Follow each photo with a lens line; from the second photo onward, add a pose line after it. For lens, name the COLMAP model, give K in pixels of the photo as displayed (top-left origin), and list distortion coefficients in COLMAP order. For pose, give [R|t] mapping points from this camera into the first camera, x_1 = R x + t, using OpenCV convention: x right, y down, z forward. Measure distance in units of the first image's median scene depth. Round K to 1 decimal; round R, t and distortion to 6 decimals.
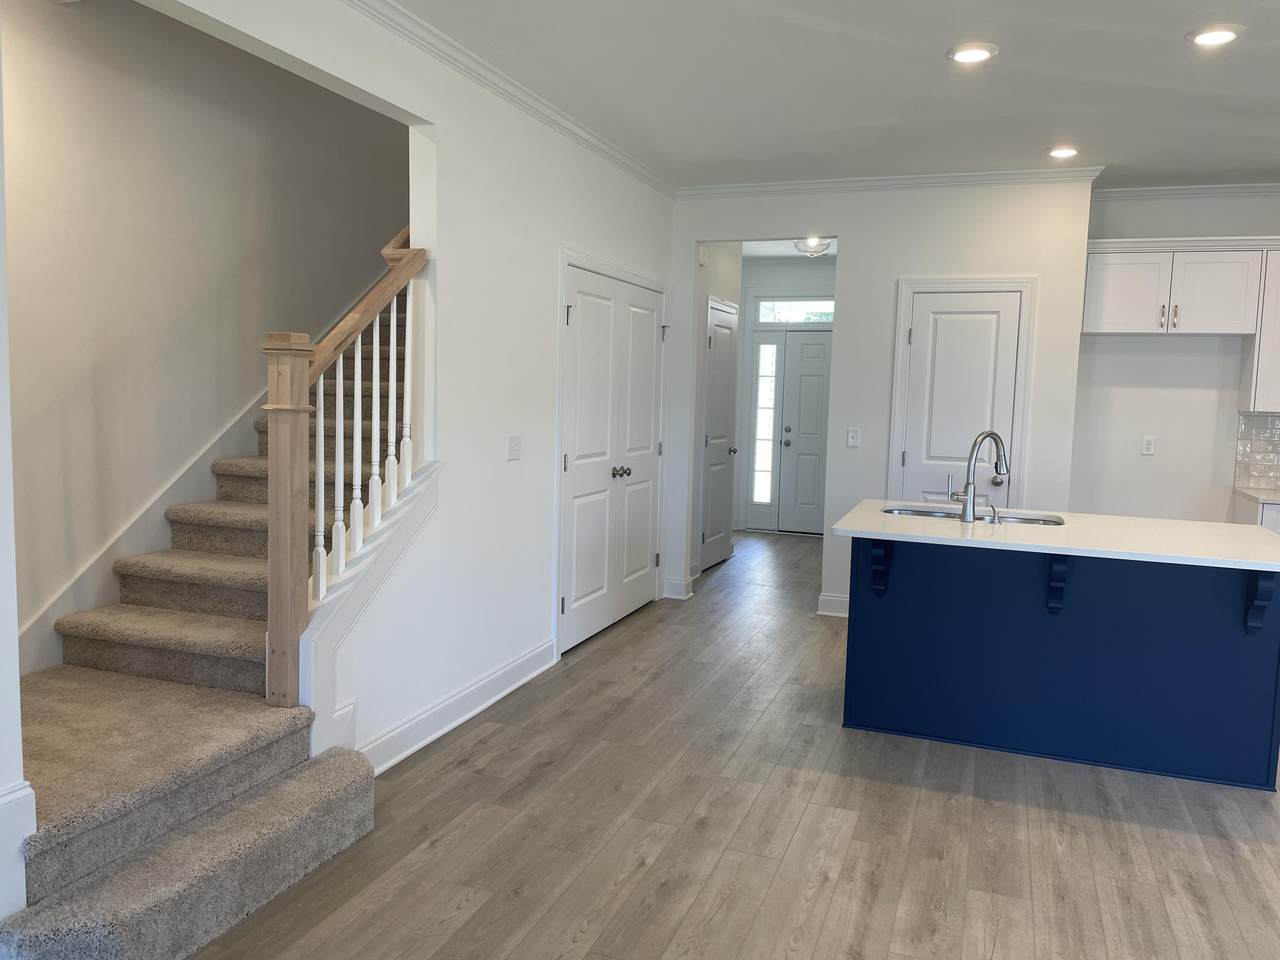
lens RADIAL K [[960.9, 0, 640.0], [0, 960.9, 480.0], [0, 0, 1]] dist [0.078523, -0.182374]
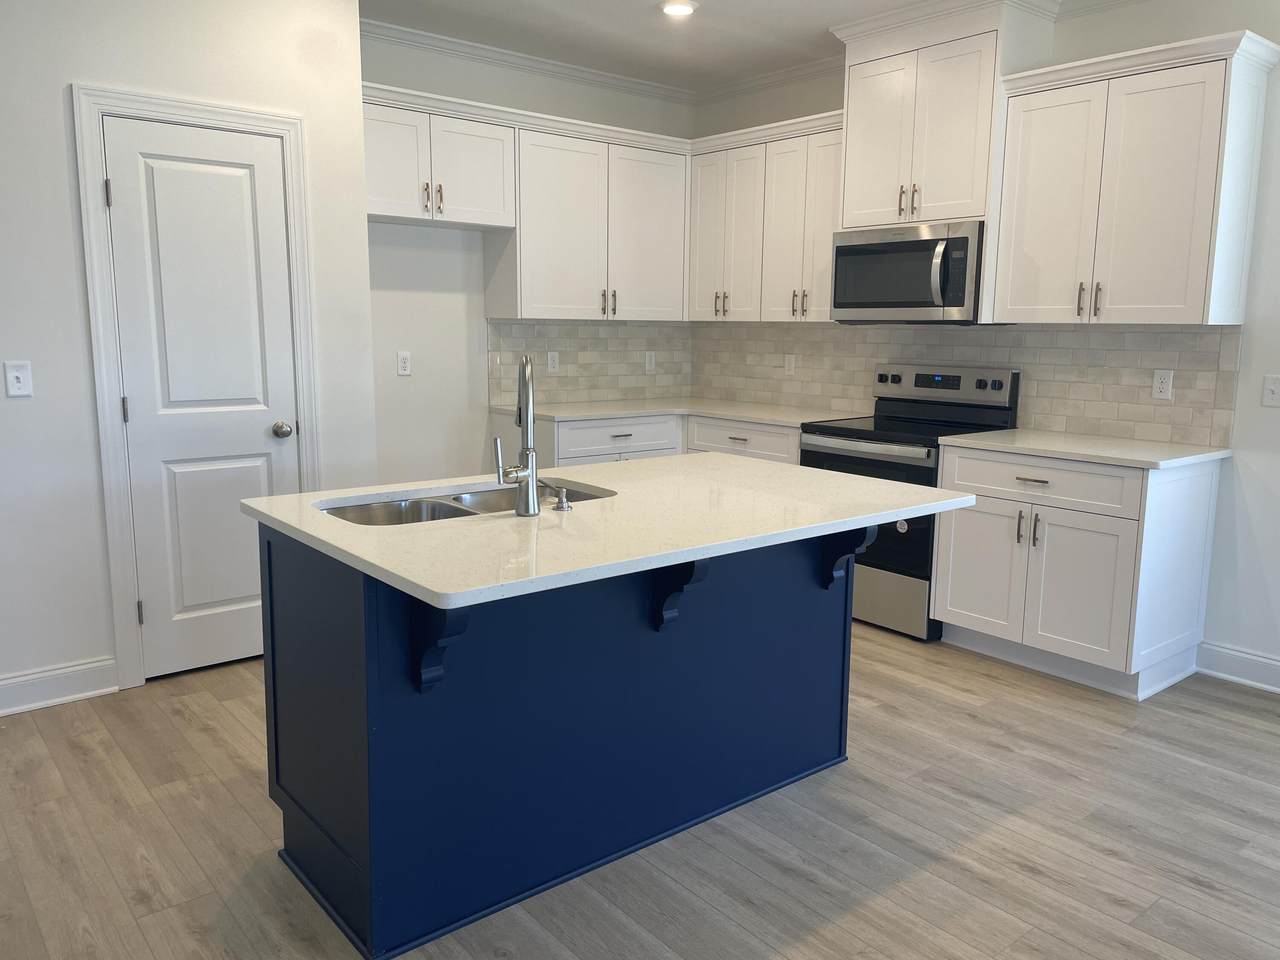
lens RADIAL K [[949.7, 0, 640.0], [0, 949.7, 480.0], [0, 0, 1]] dist [0.075377, -0.103998]
pose [[0.493867, -0.161330, 0.854441, -0.077030], [0.085320, 0.986887, 0.137022, -0.035165], [-0.865342, 0.005231, 0.501155, 0.468948]]
